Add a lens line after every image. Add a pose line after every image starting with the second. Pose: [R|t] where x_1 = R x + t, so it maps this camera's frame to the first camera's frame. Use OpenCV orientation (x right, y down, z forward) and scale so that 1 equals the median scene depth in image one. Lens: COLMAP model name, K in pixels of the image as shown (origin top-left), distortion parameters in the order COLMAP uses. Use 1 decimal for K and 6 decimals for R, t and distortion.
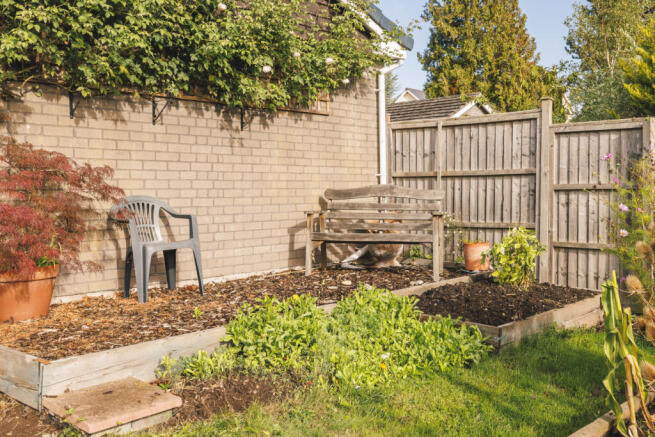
lens RADIAL K [[670.5, 0, 327.5], [0, 670.5, 218.5], [0, 0, 1]] dist [-0.016493, -0.008444]
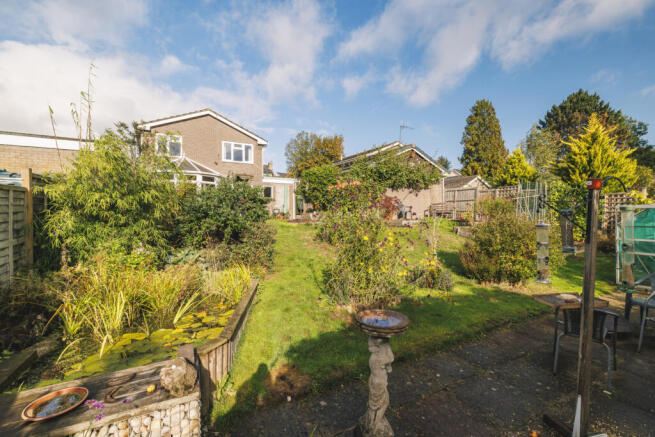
lens RADIAL K [[300.8, 0, 327.5], [0, 300.8, 218.5], [0, 0, 1]] dist [-0.000321, -0.000051]
pose [[0.959557, 0.007745, -0.281408, -0.117273], [-0.015625, 0.999546, -0.025766, 0.143568], [0.281081, 0.029121, 0.959242, -1.420105]]
